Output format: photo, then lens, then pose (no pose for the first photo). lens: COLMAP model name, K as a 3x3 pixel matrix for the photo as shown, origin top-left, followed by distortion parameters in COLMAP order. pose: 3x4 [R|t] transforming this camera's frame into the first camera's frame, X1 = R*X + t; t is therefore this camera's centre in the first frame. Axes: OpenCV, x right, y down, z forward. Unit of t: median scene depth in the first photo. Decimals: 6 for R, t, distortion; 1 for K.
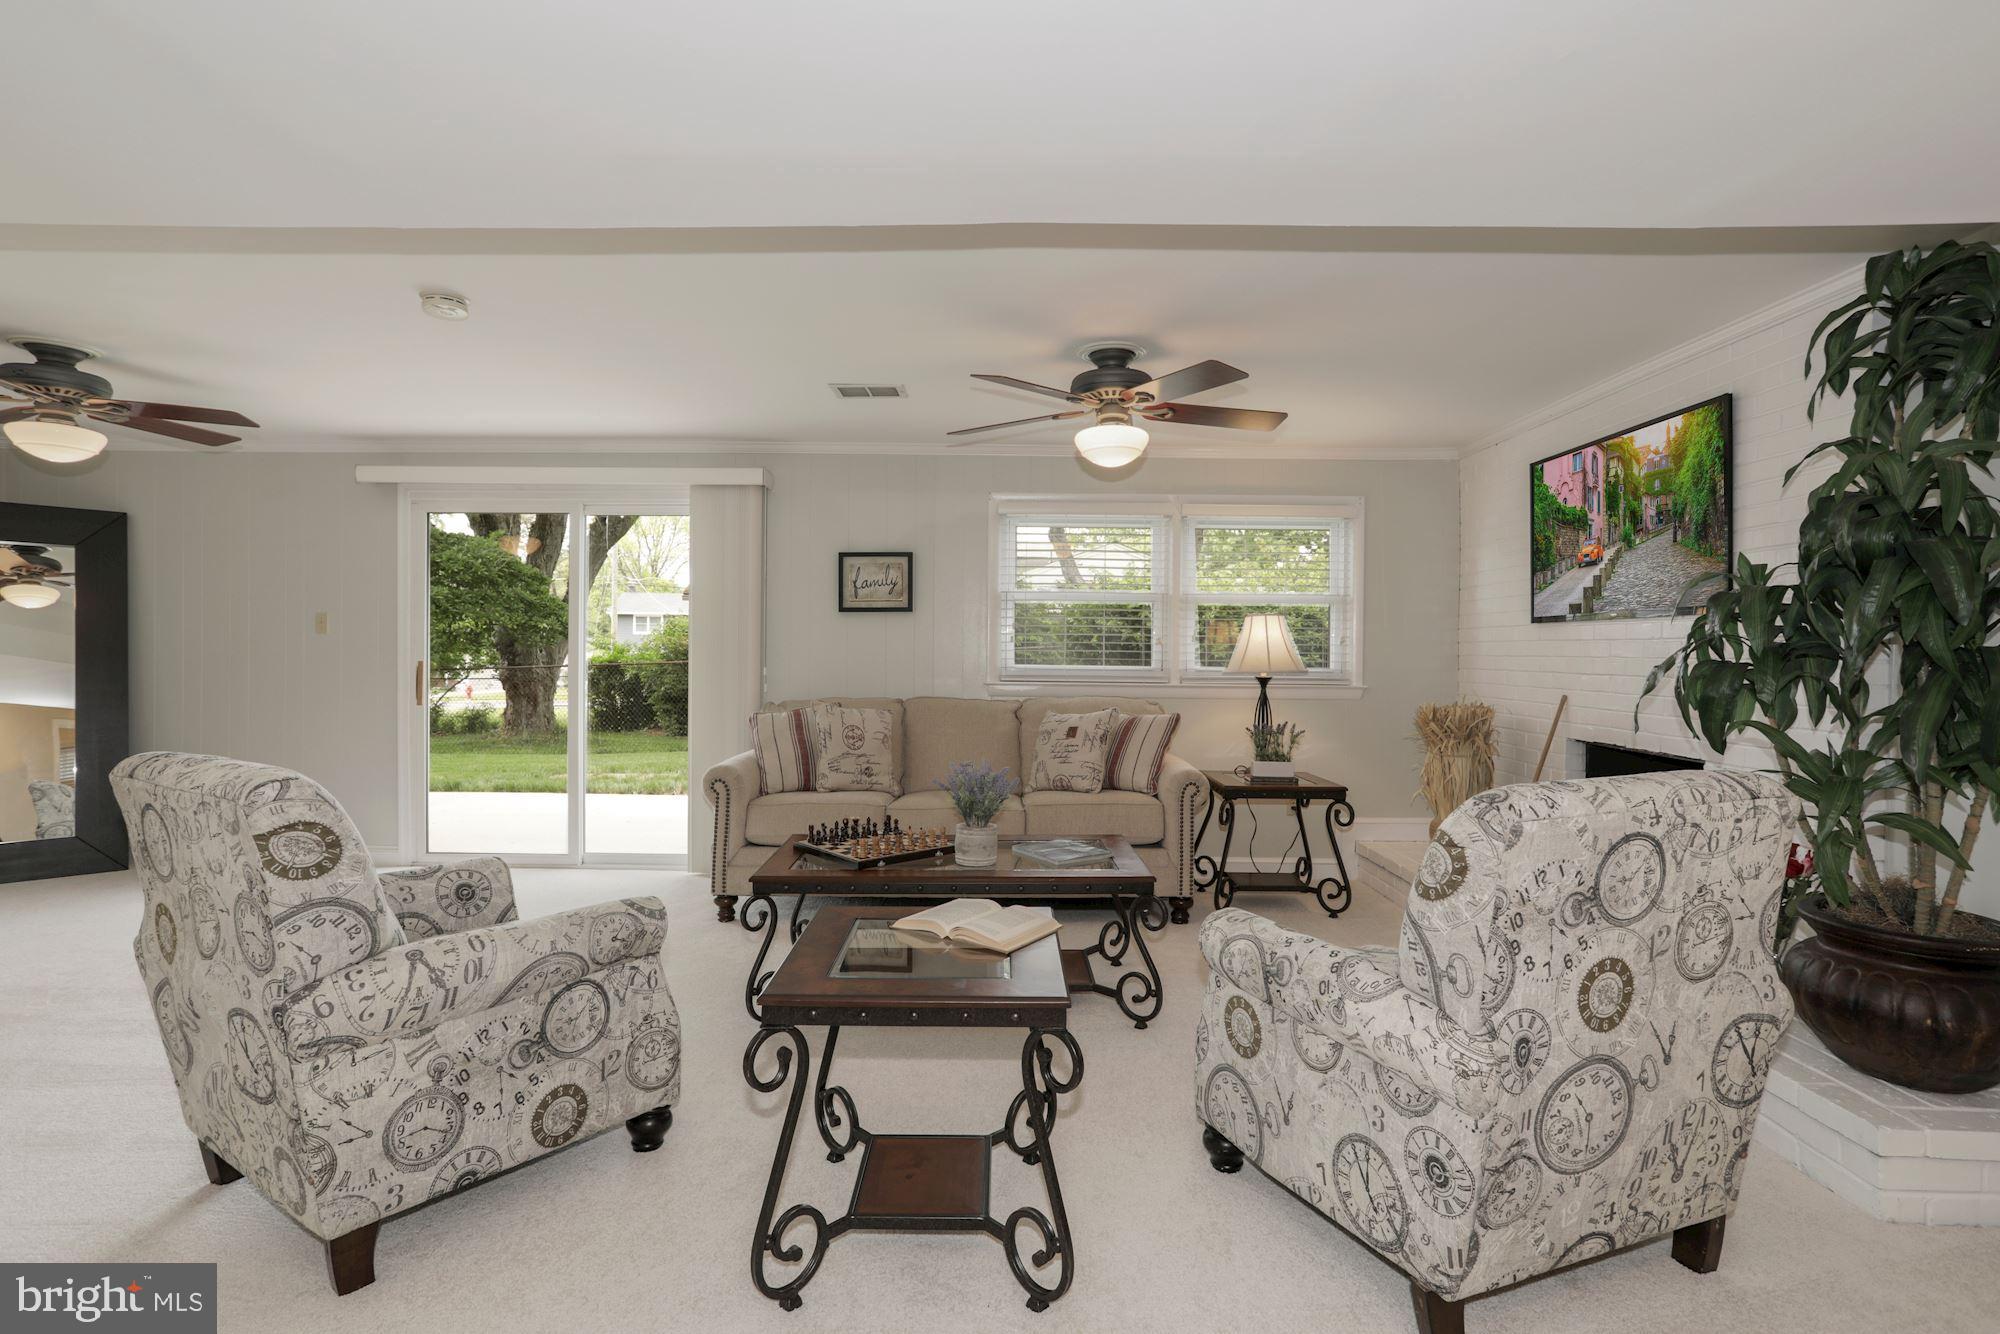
lens RADIAL K [[978.0, 0, 992.9], [0, 978.0, 662.2], [0, 0, 1]] dist [-0.084662, 0.042793]
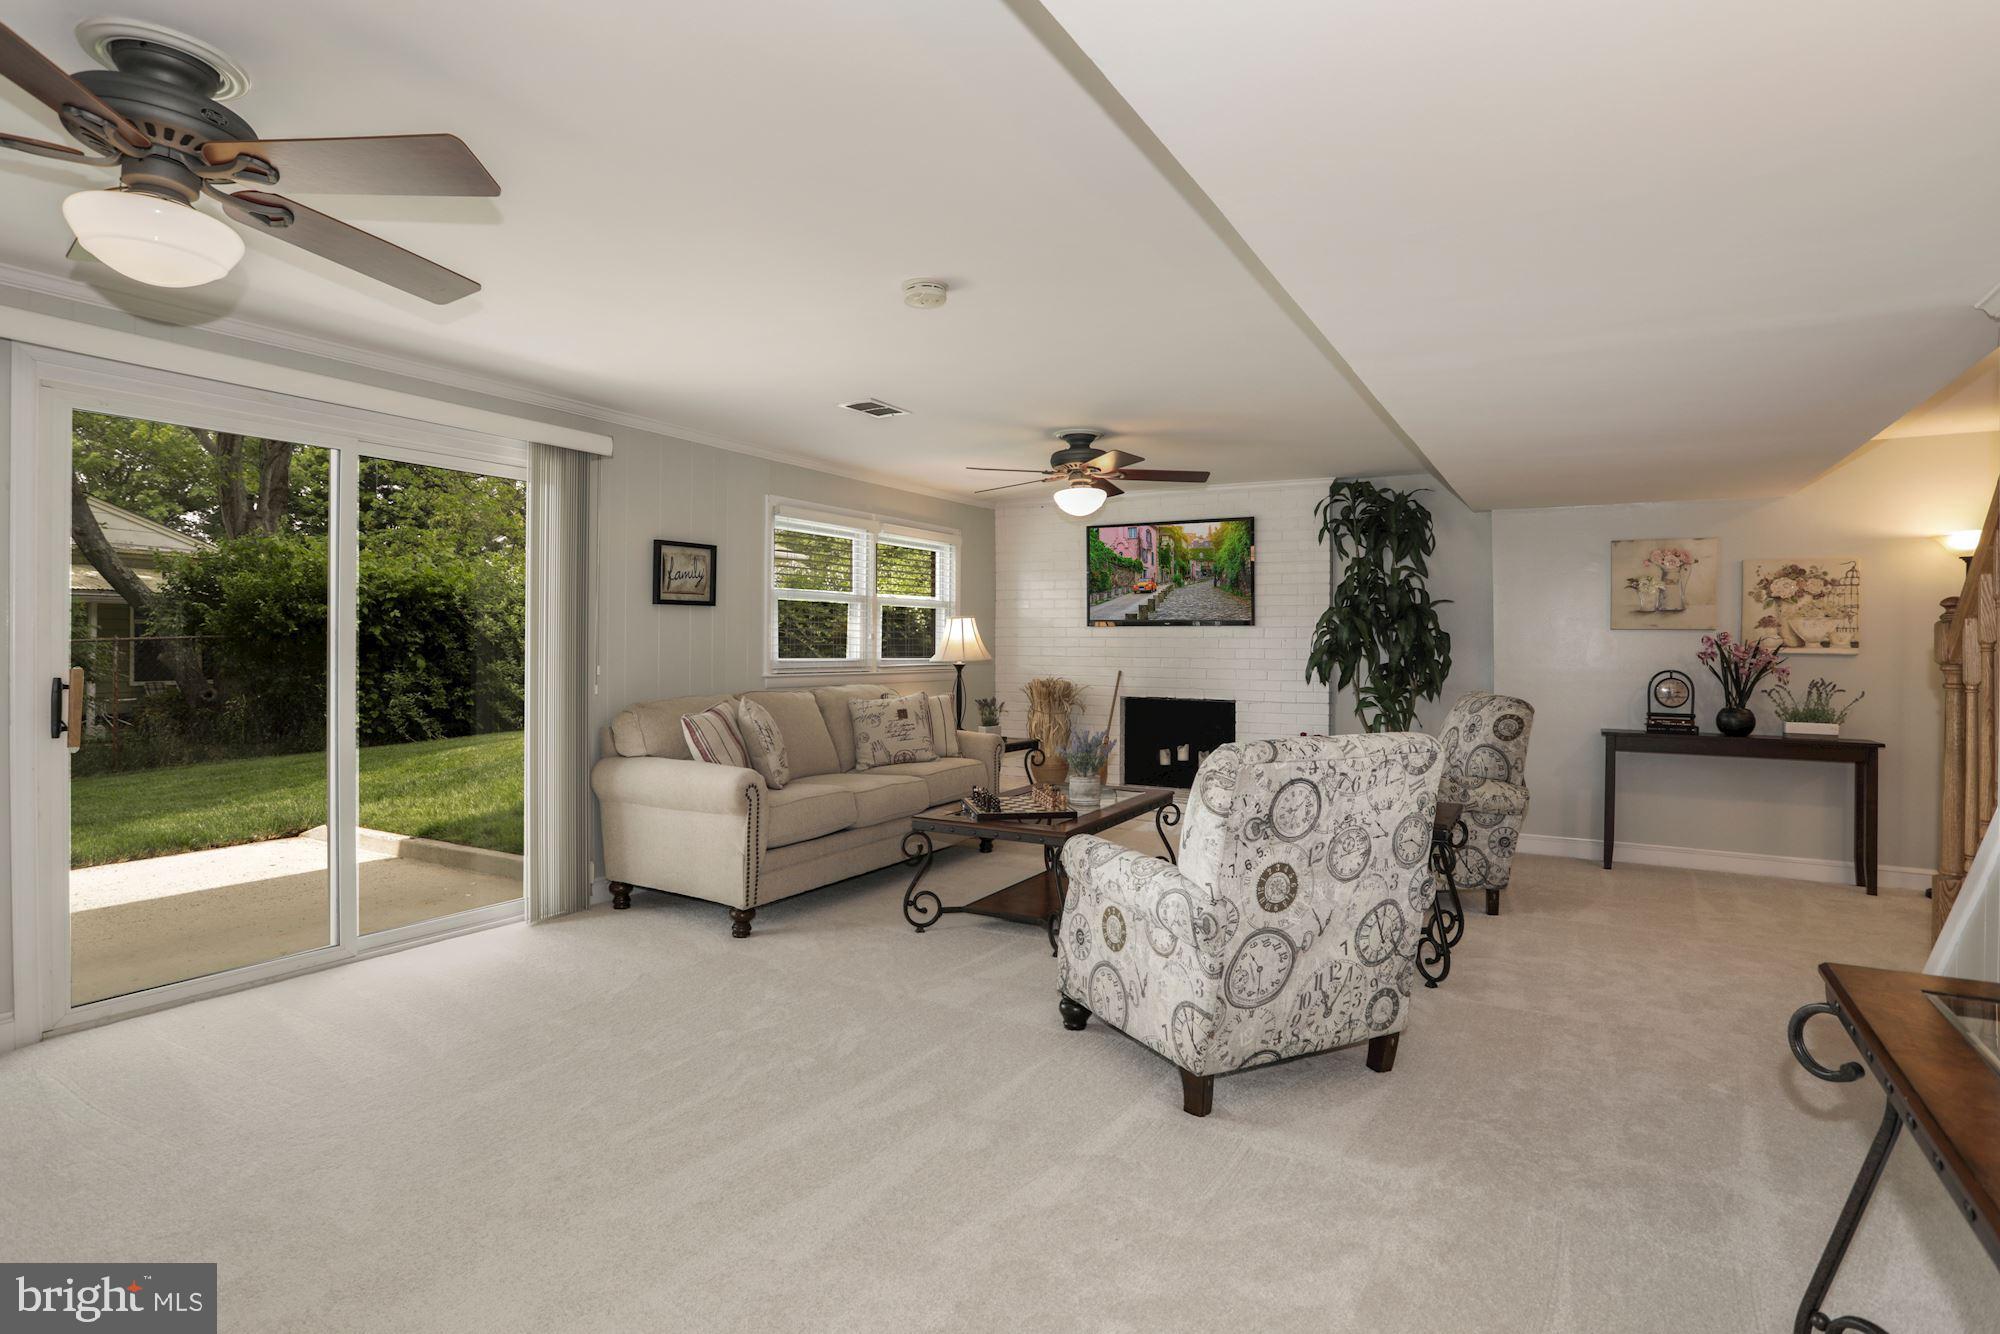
lens RADIAL K [[1010.8, 0, 982.4], [0, 1010.8, 657.0], [0, 0, 1]] dist [-0.098293, 0.044503]
pose [[0.512483, -0.014548, 0.858574, -1.059388], [0.003864, 0.999885, 0.014637, -0.017957], [-0.858688, -0.004184, 0.512481, 0.319217]]
